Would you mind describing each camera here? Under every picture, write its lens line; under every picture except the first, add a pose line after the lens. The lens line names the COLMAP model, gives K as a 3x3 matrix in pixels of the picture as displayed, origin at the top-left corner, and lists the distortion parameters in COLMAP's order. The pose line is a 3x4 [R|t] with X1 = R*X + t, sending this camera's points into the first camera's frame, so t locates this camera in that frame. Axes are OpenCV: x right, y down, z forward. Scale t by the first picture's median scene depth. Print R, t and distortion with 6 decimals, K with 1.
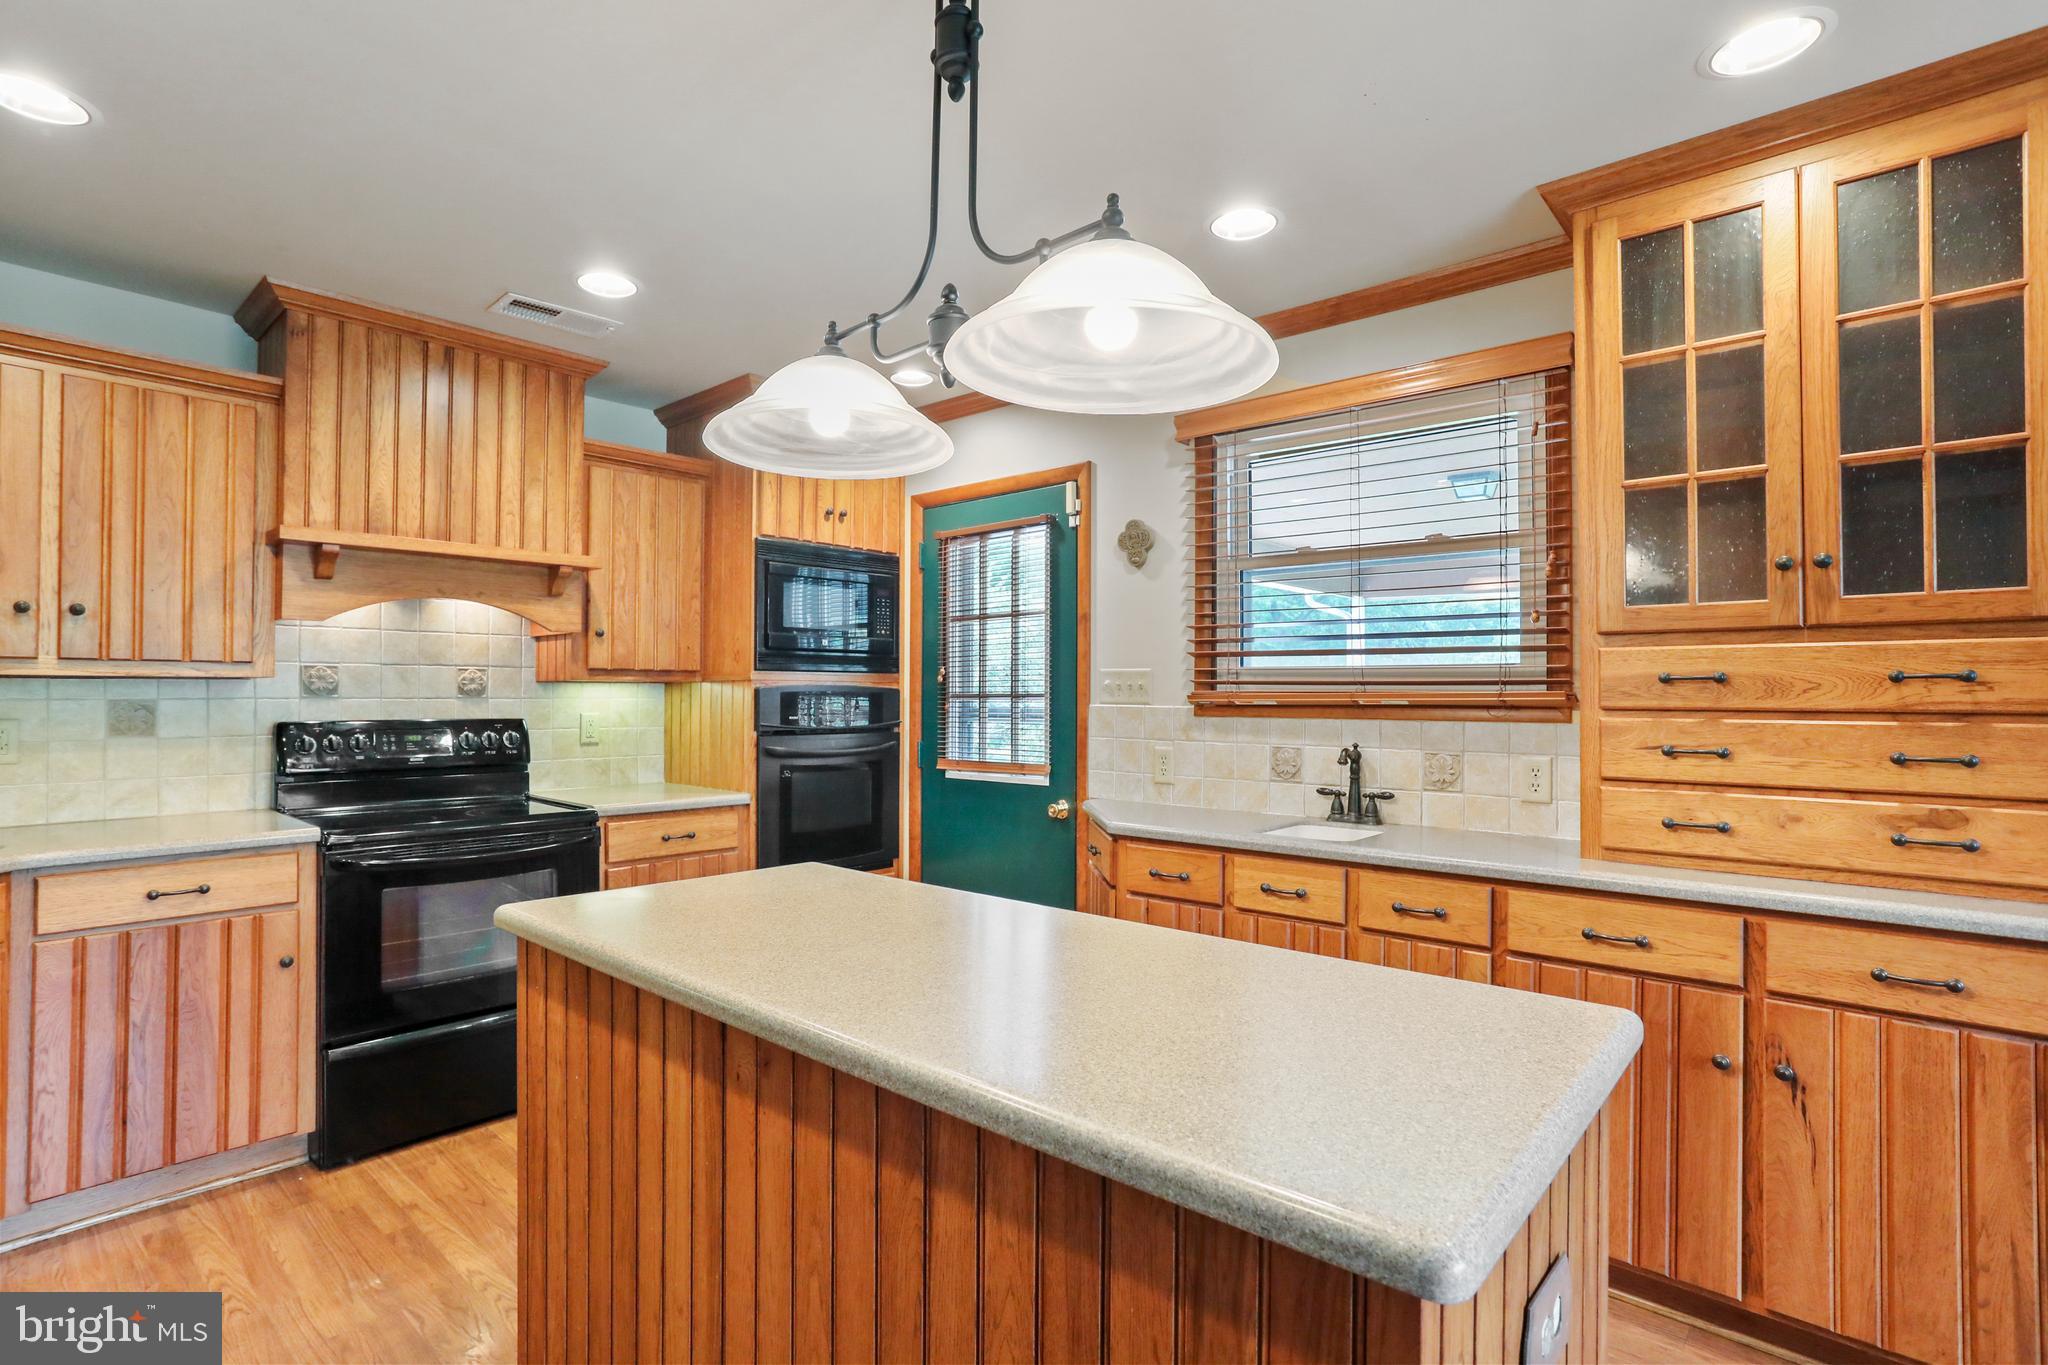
lens RADIAL K [[987.5, 0, 1007.3], [0, 987.5, 683.3], [0, 0, 1]] dist [-0.046004, 0.020475]
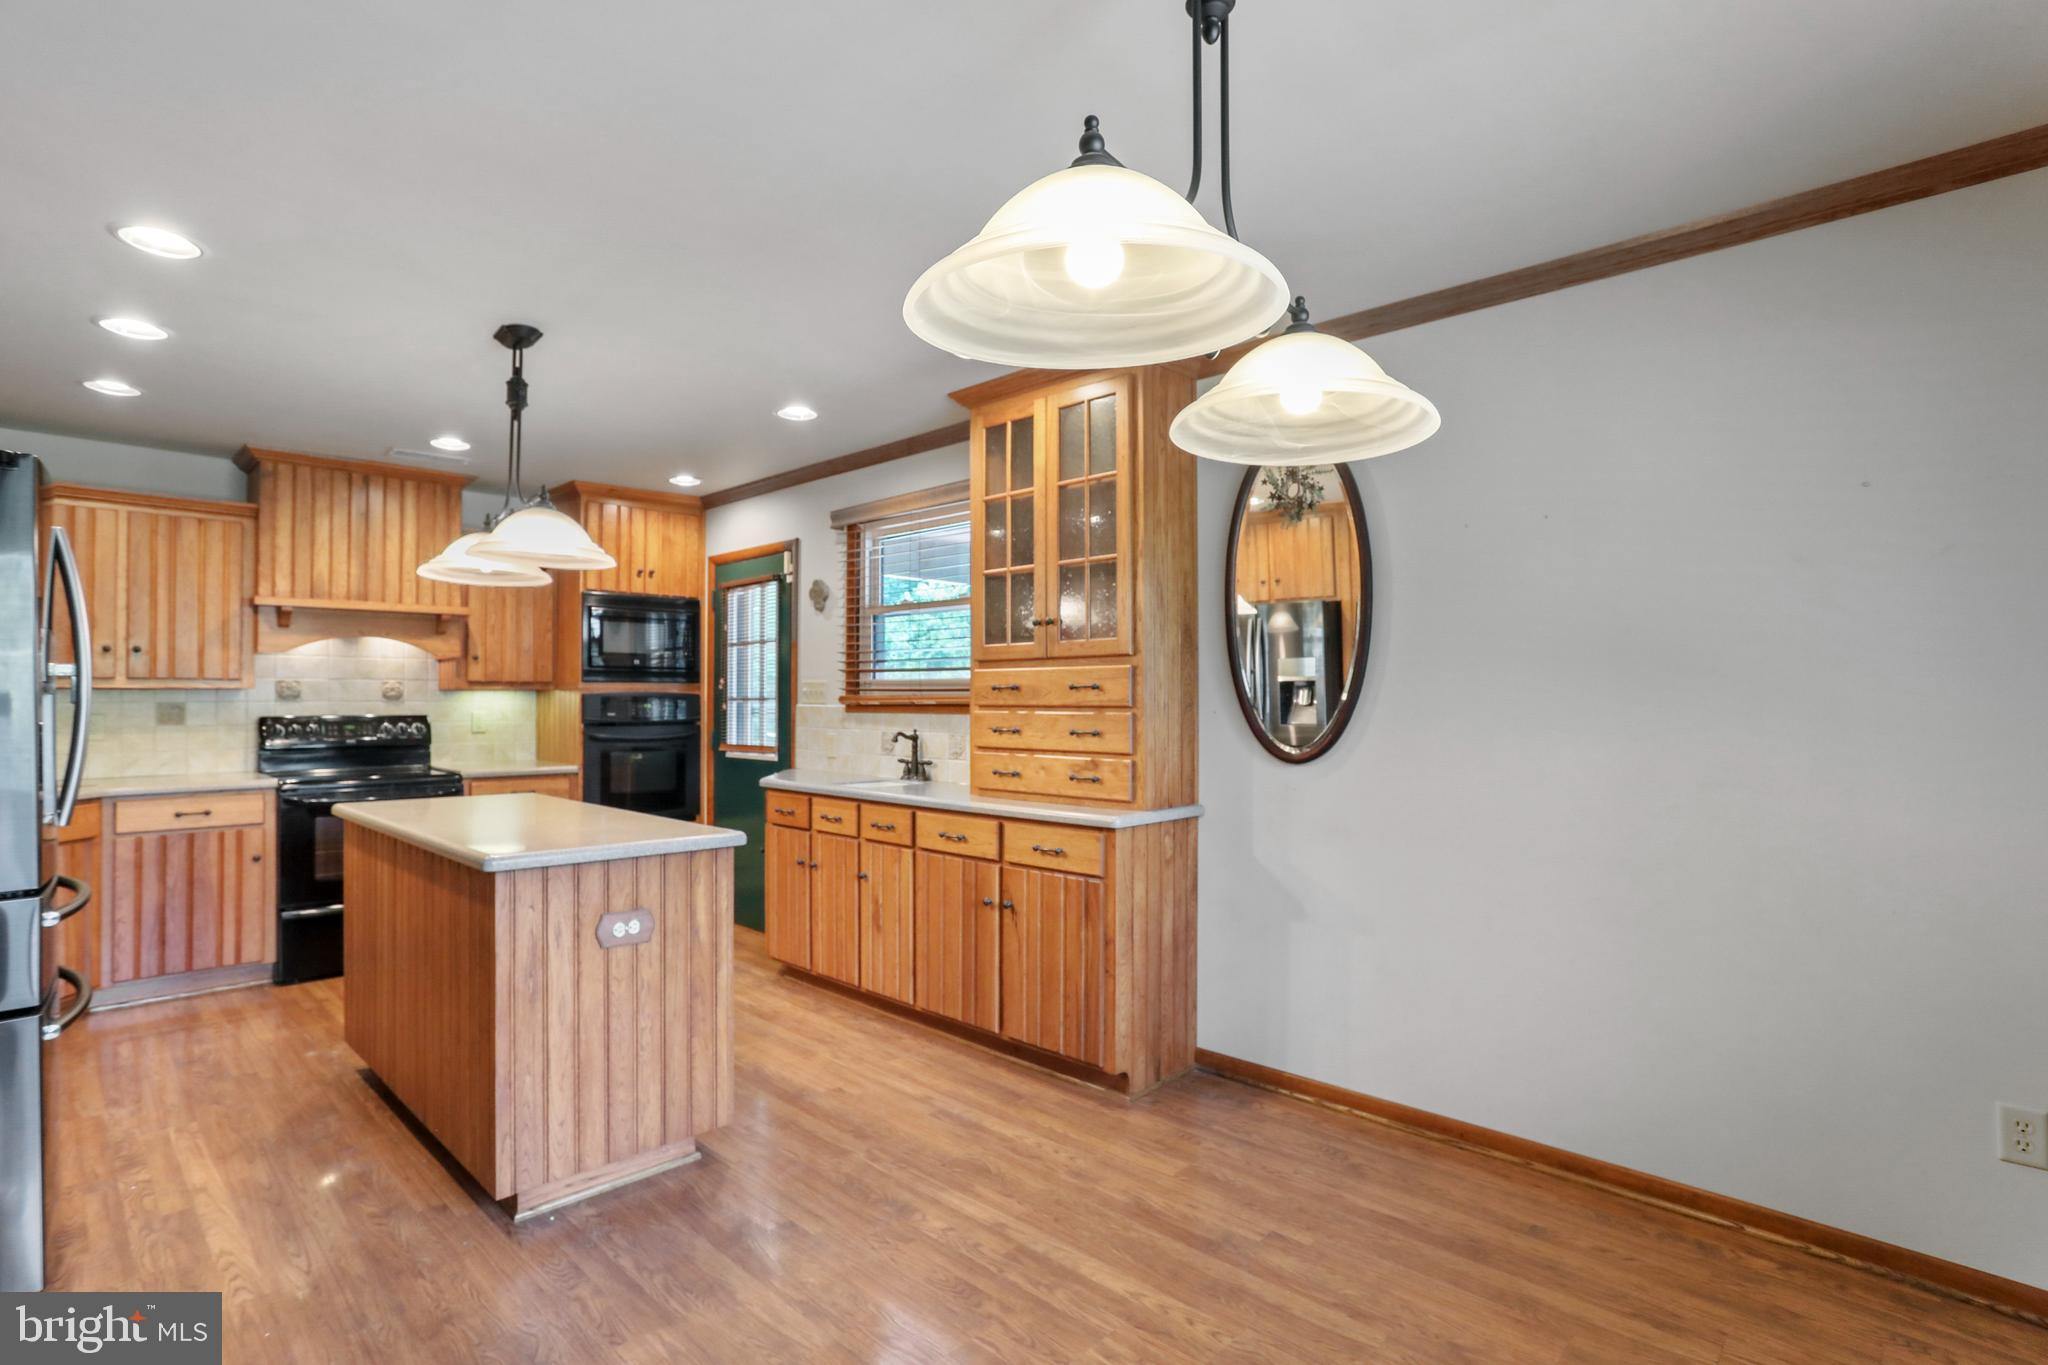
lens RADIAL K [[987.5, 0, 992.5], [0, 987.5, 691.3], [0, 0, 1]] dist [-0.046004, 0.020475]
pose [[0.998515, -0.002566, -0.054416, 0.586416], [0.002794, 0.999988, 0.004118, -0.004585], [0.054405, -0.004264, 0.998510, -0.571852]]
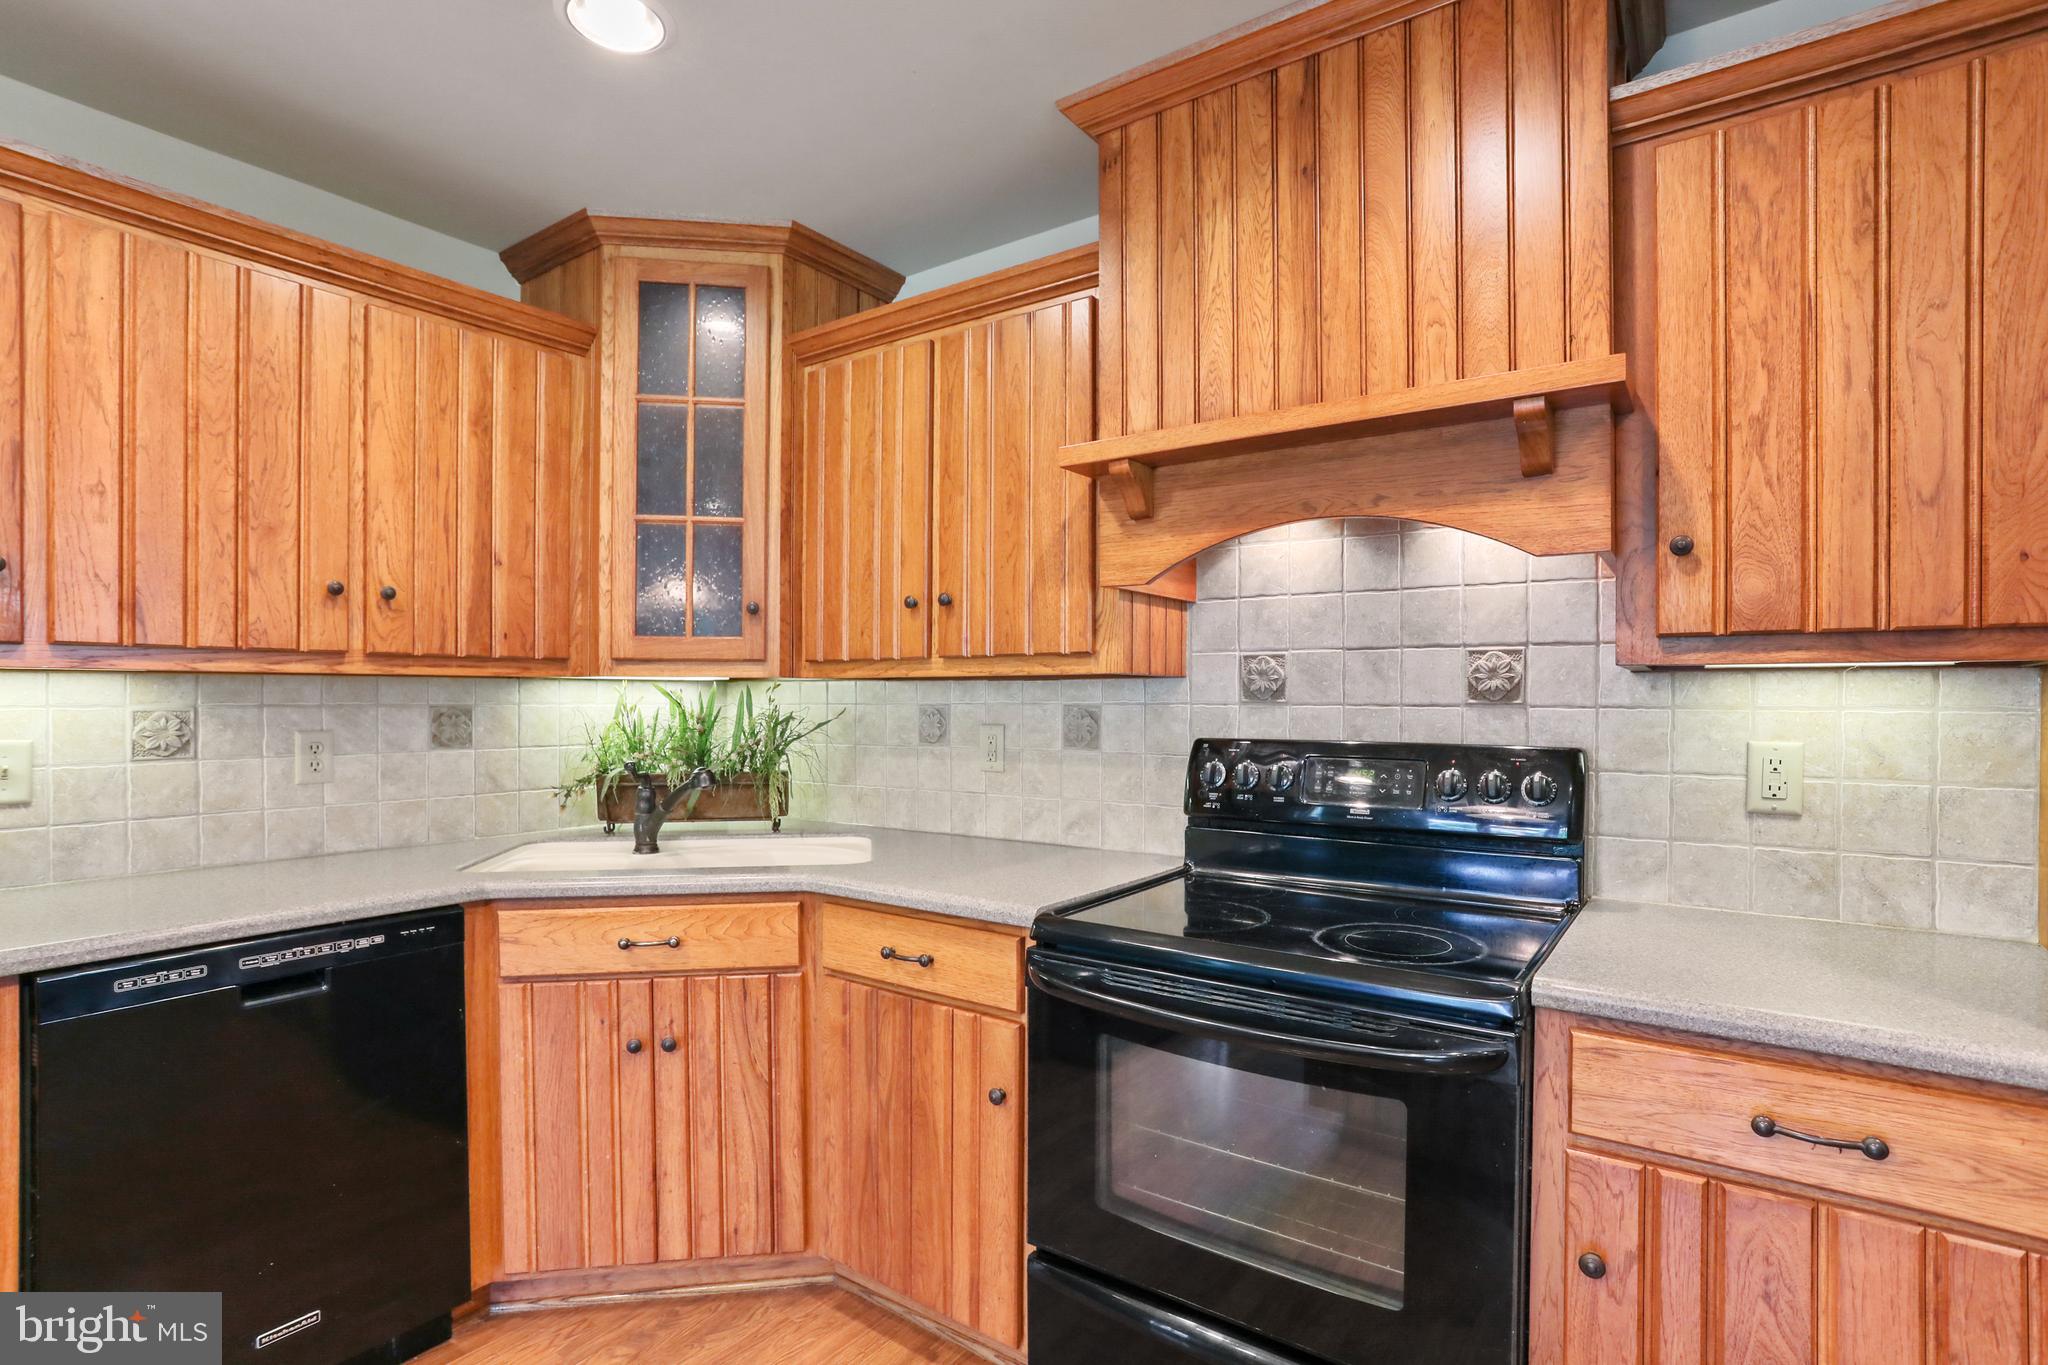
lens RADIAL K [[987.5, 0, 1039.1], [0, 987.5, 700.5], [0, 0, 1]] dist [-0.046004, 0.020475]
pose [[0.121045, -0.000399, -0.992647, -0.065257], [0.008894, 0.999960, 0.000683, 0.012987], [0.992607, -0.008911, 0.121044, 0.897141]]
